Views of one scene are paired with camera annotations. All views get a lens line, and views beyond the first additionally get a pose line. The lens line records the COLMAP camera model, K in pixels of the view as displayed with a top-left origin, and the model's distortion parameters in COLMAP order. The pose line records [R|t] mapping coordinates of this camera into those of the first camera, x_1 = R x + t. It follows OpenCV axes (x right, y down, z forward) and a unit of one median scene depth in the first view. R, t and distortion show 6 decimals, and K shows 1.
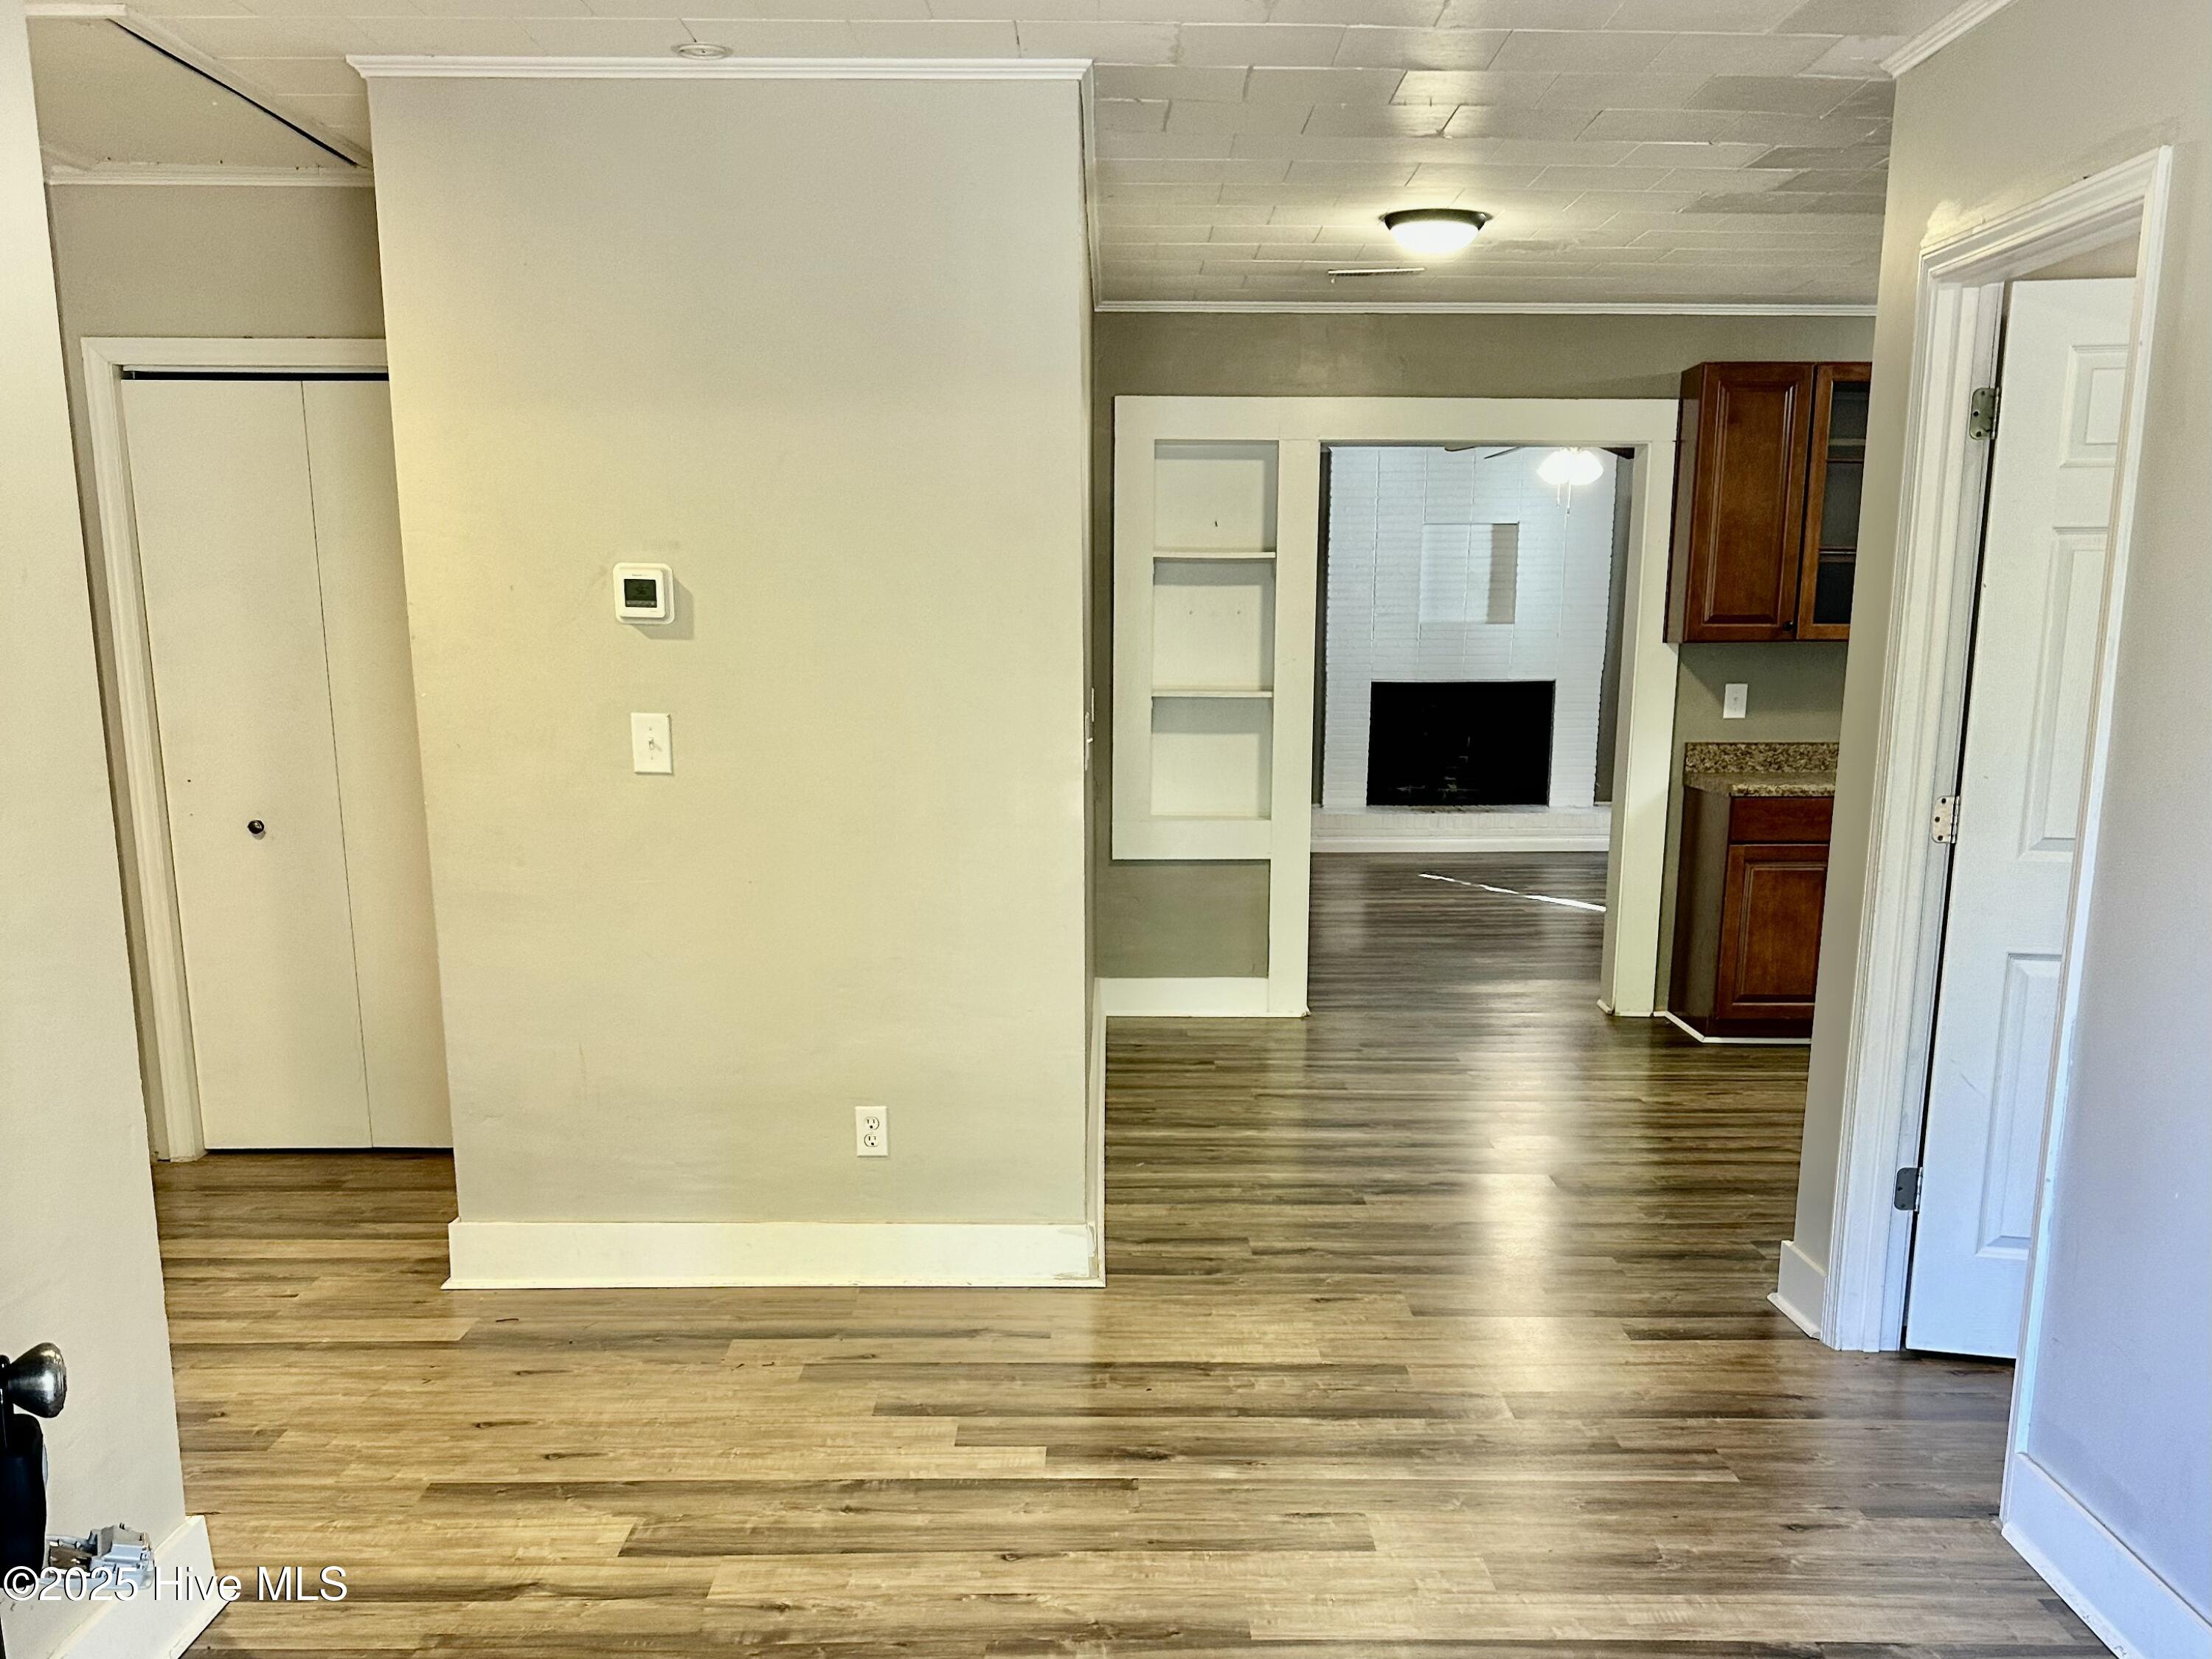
lens RADIAL K [[1584.9, 0, 1107.4], [0, 1584.9, 840.6], [0, 0, 1]] dist [0.068211, -0.075271]
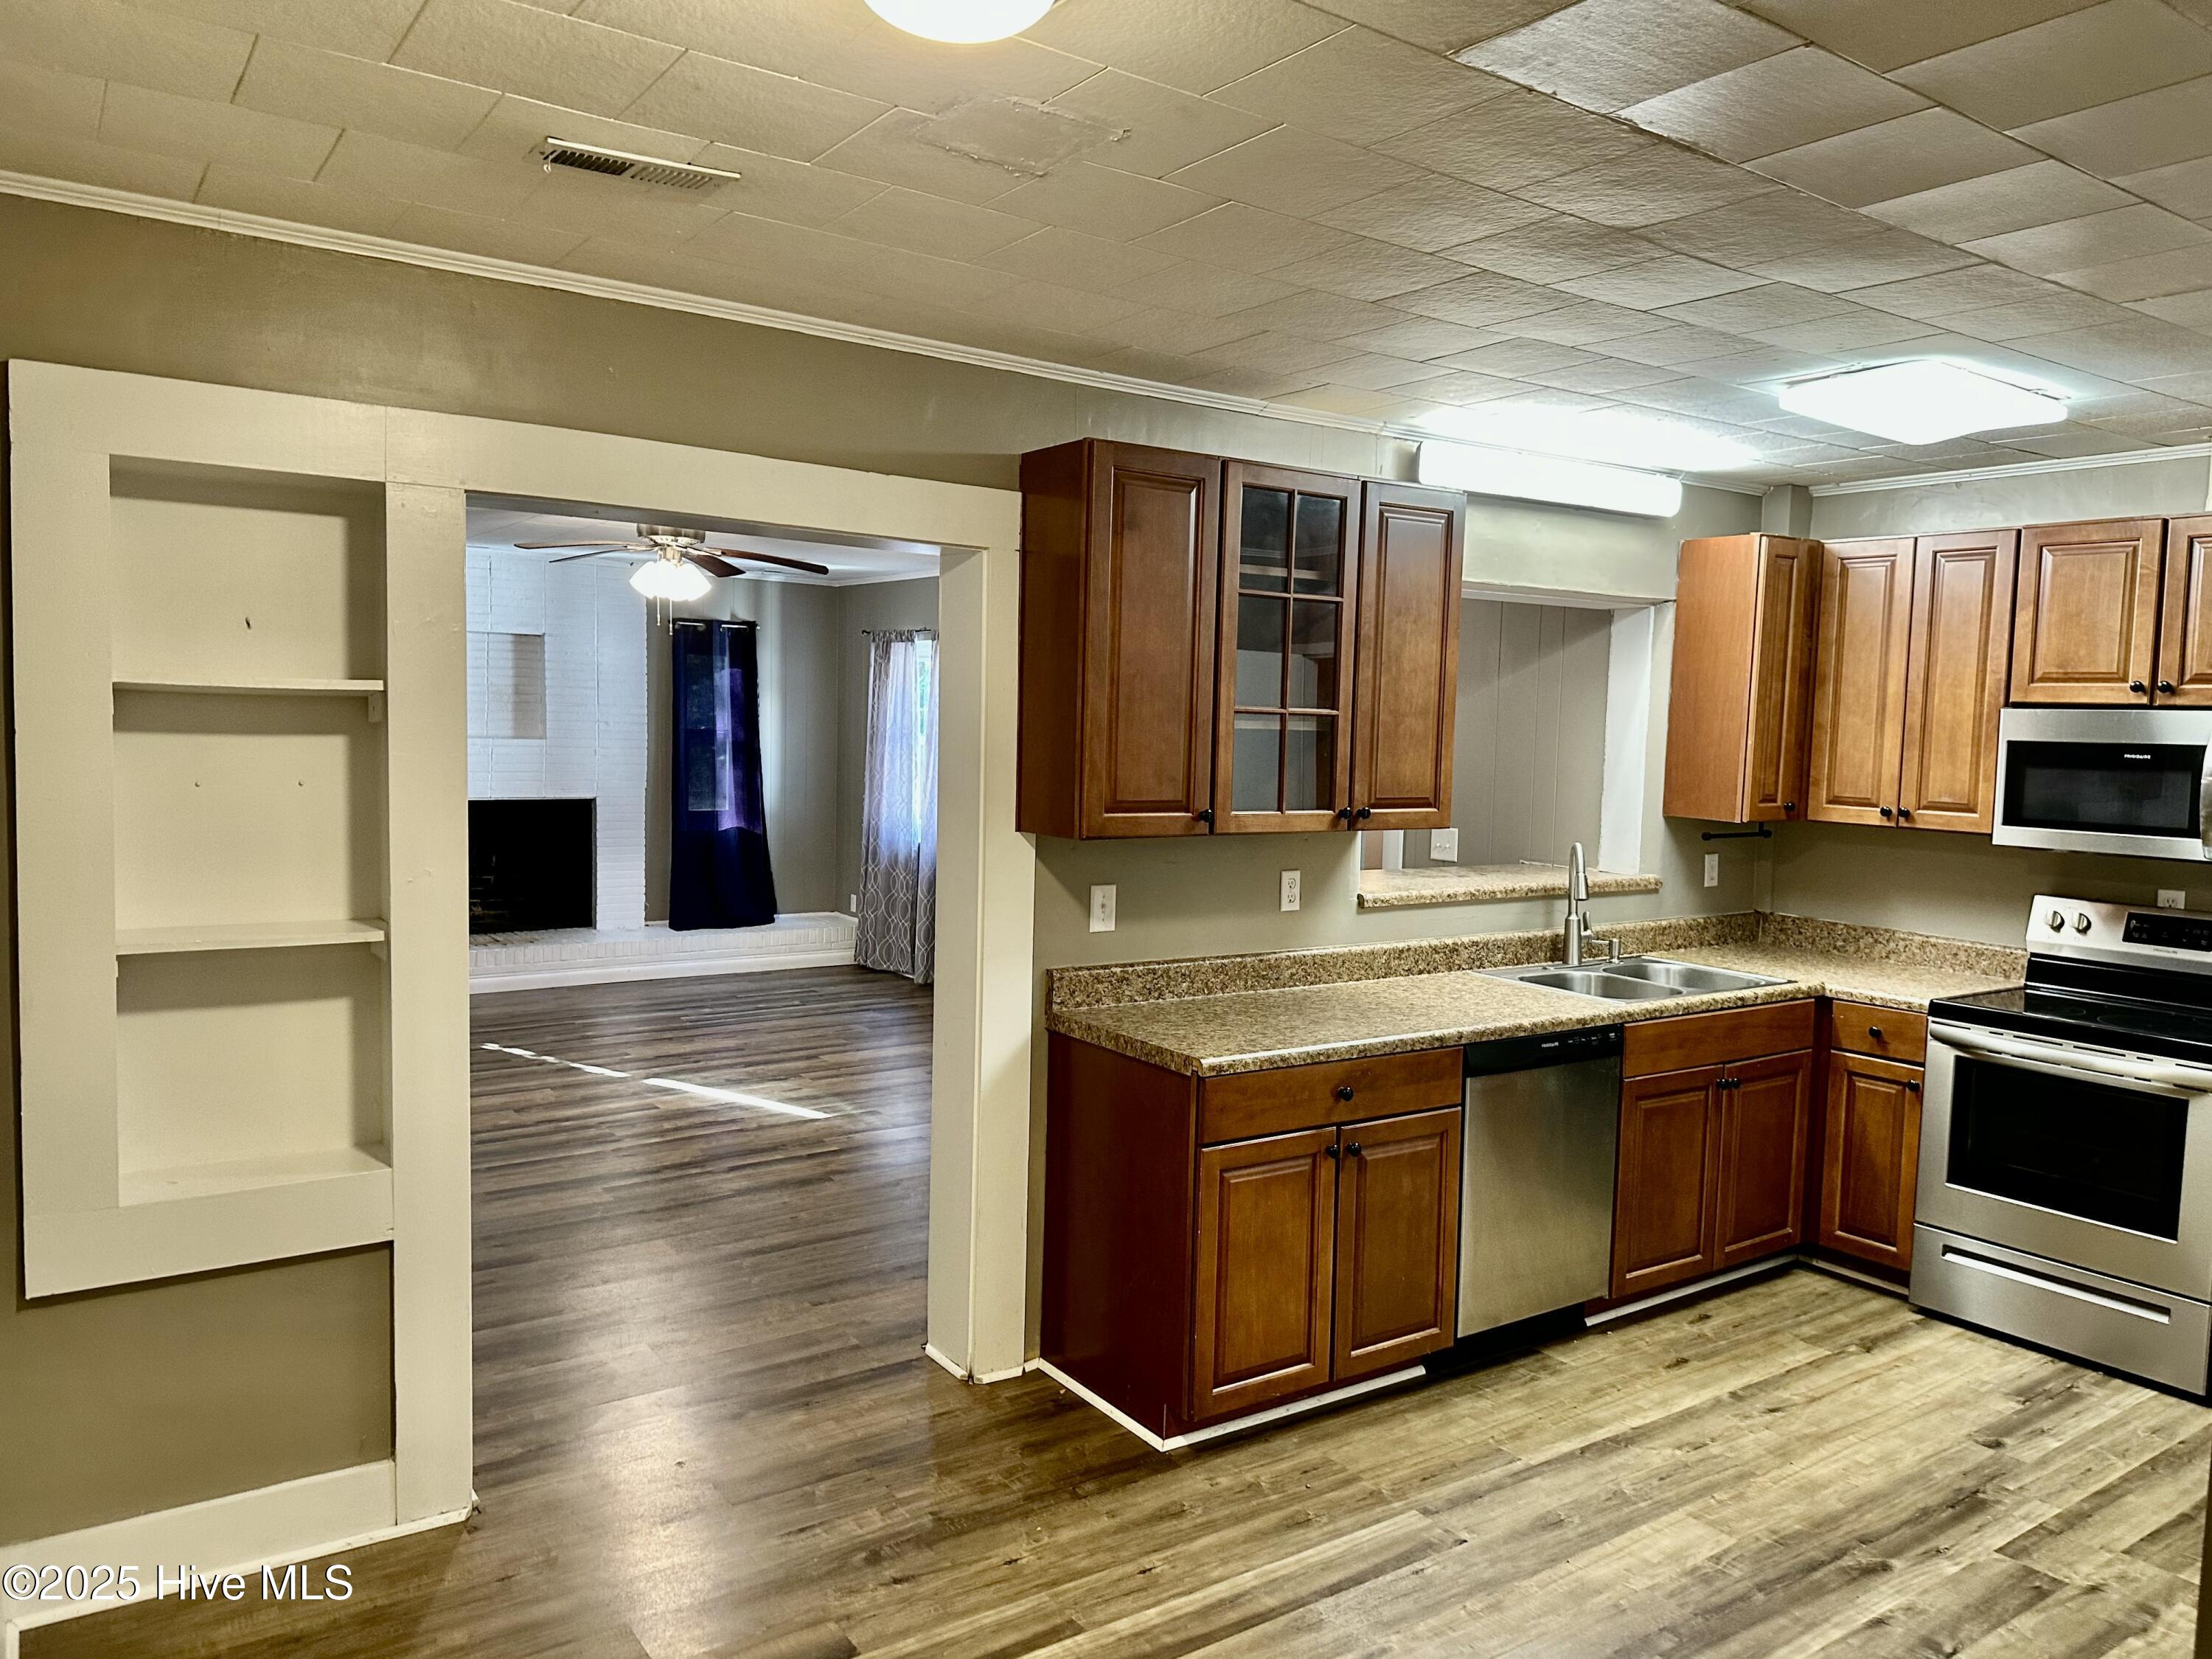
lens RADIAL K [[1584.8, 0, 1212.6], [0, 1584.8, 826.7], [0, 0, 1]] dist [0.068211, -0.075271]
pose [[0.799969, -0.023775, 0.599570, 0.000912], [0.072163, 0.995774, -0.056796, -0.079906], [-0.595686, 0.088702, 0.798304, 0.391770]]
